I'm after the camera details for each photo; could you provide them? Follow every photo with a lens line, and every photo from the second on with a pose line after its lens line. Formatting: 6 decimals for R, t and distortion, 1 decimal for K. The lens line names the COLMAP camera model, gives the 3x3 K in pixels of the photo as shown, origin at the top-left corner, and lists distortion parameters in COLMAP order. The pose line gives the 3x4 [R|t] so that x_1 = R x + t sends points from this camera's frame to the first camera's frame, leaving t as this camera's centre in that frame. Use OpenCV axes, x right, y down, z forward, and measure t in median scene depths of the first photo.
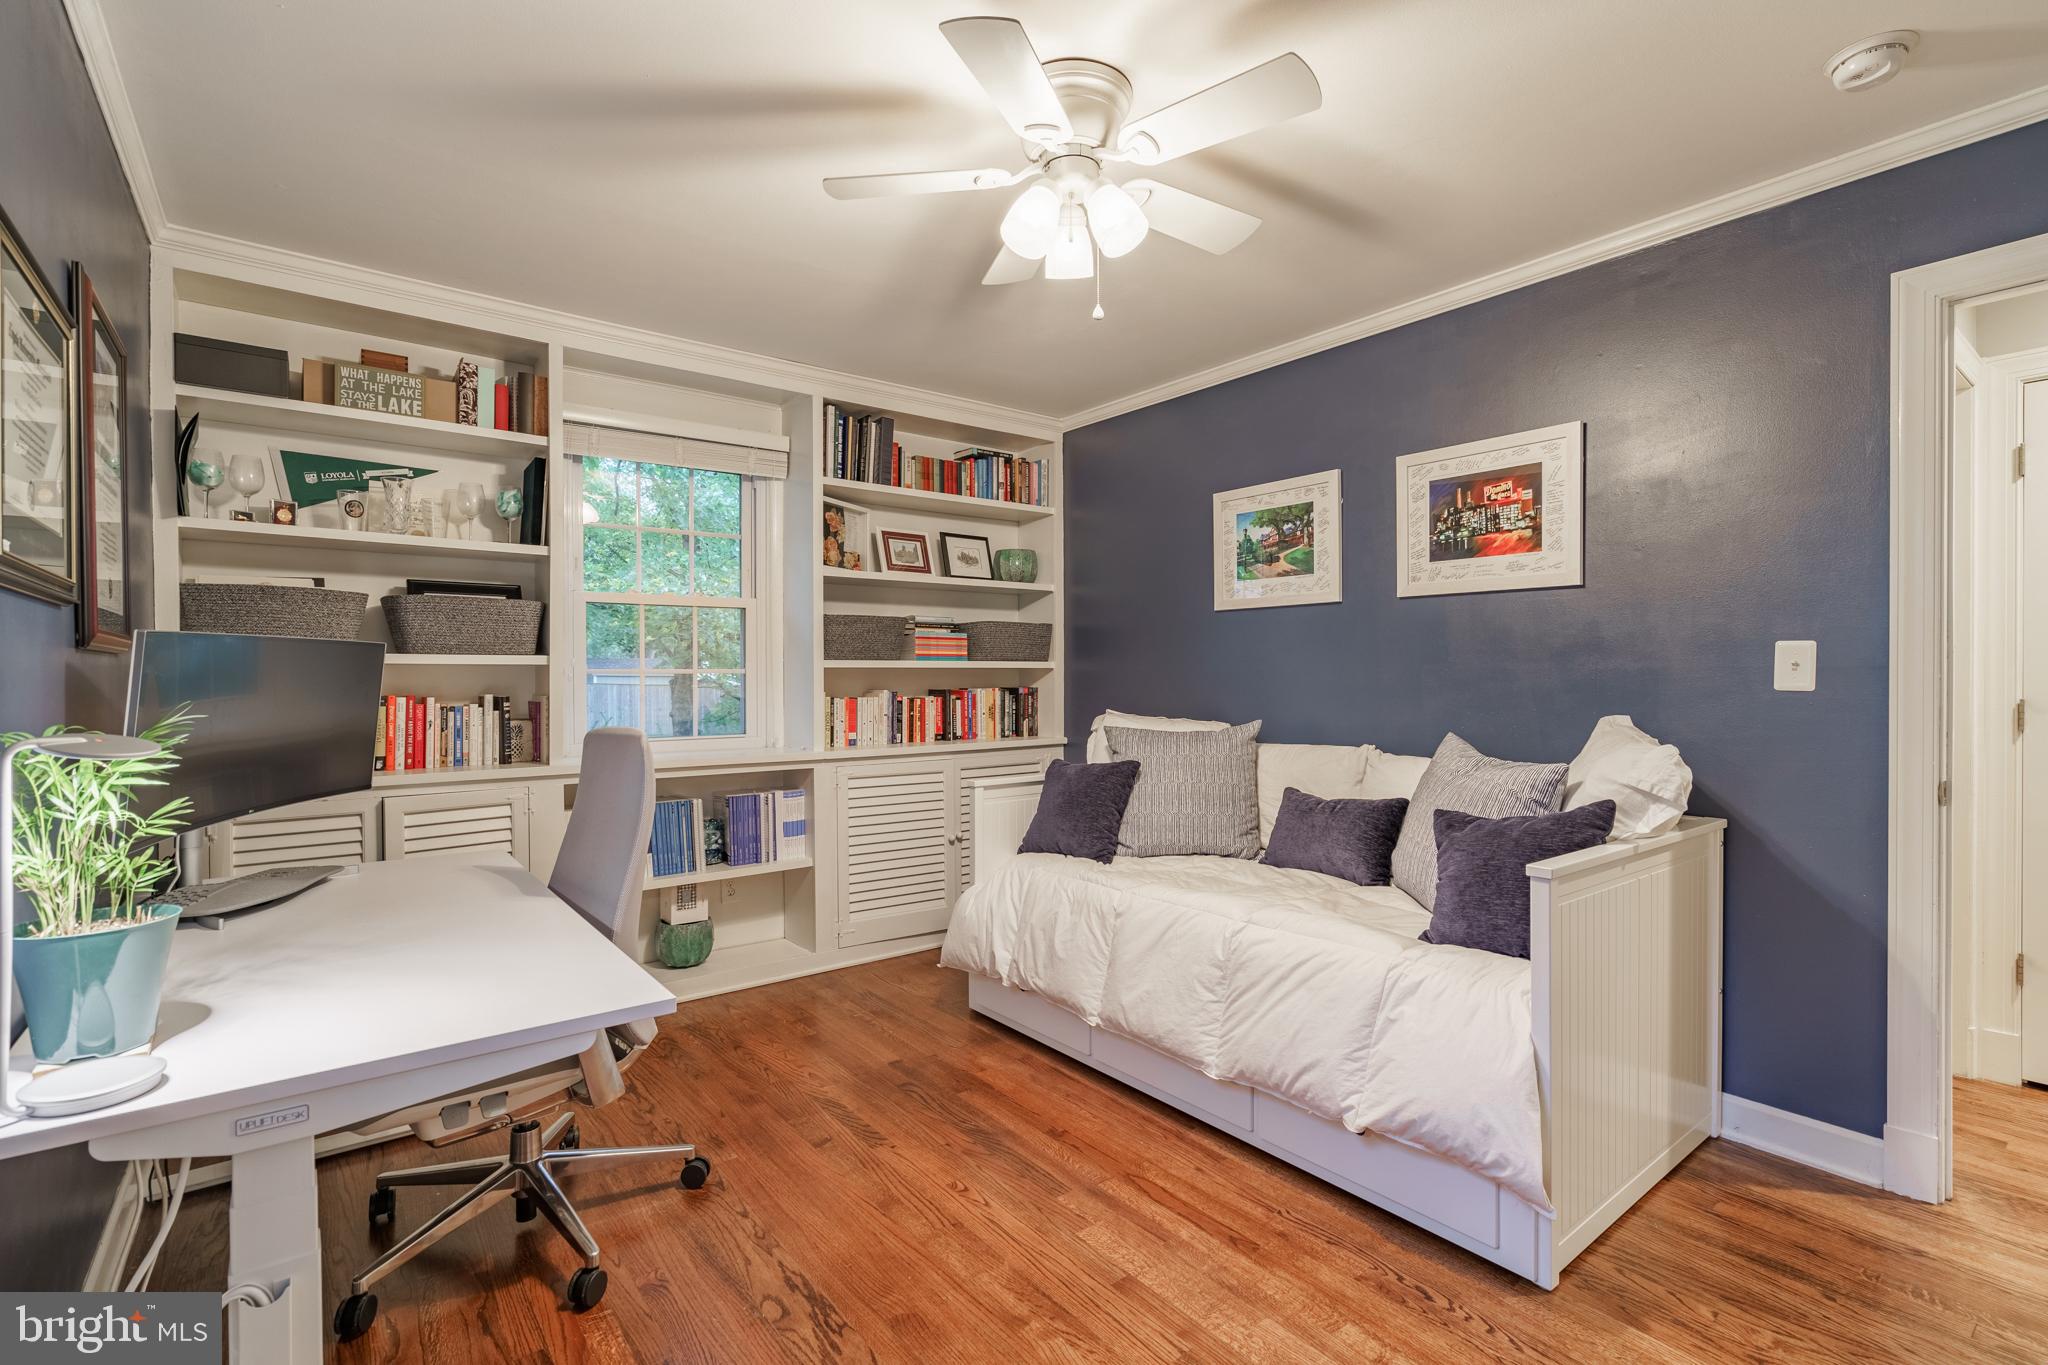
lens RADIAL K [[945.0, 0, 1017.6], [0, 945.0, 683.5], [0, 0, 1]] dist [-0.006498, 0.001305]
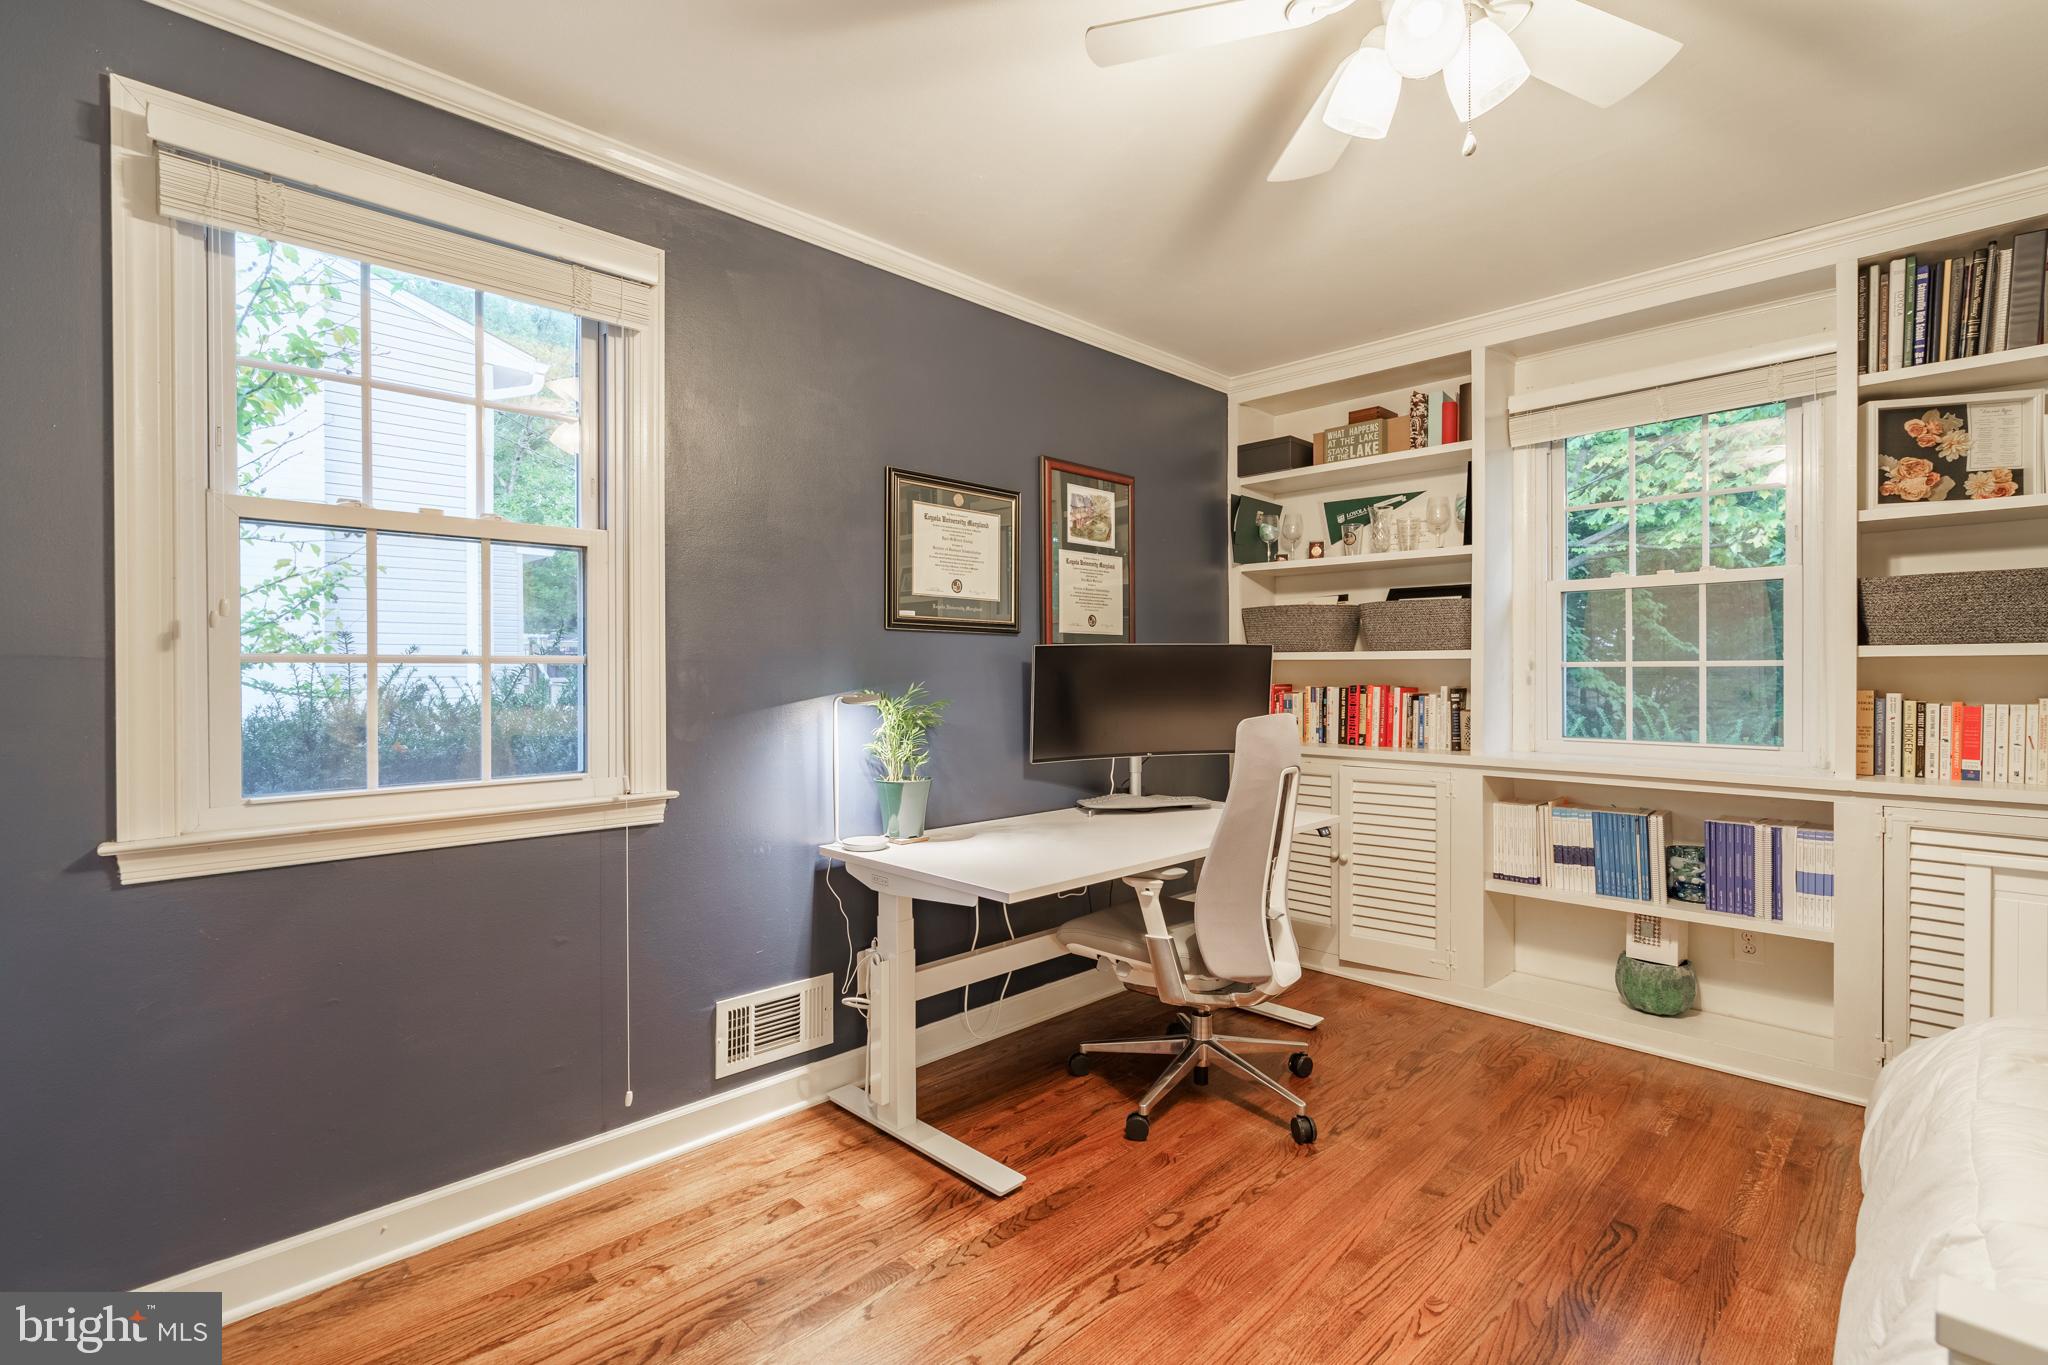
lens RADIAL K [[945.0, 0, 1015.3], [0, 945.0, 678.8], [0, 0, 1]] dist [-0.006498, 0.001305]
pose [[0.098791, 0.009529, -0.995063, 0.516311], [-0.007481, 0.999933, 0.008833, -0.003162], [0.995080, 0.006572, 0.098855, 0.417501]]
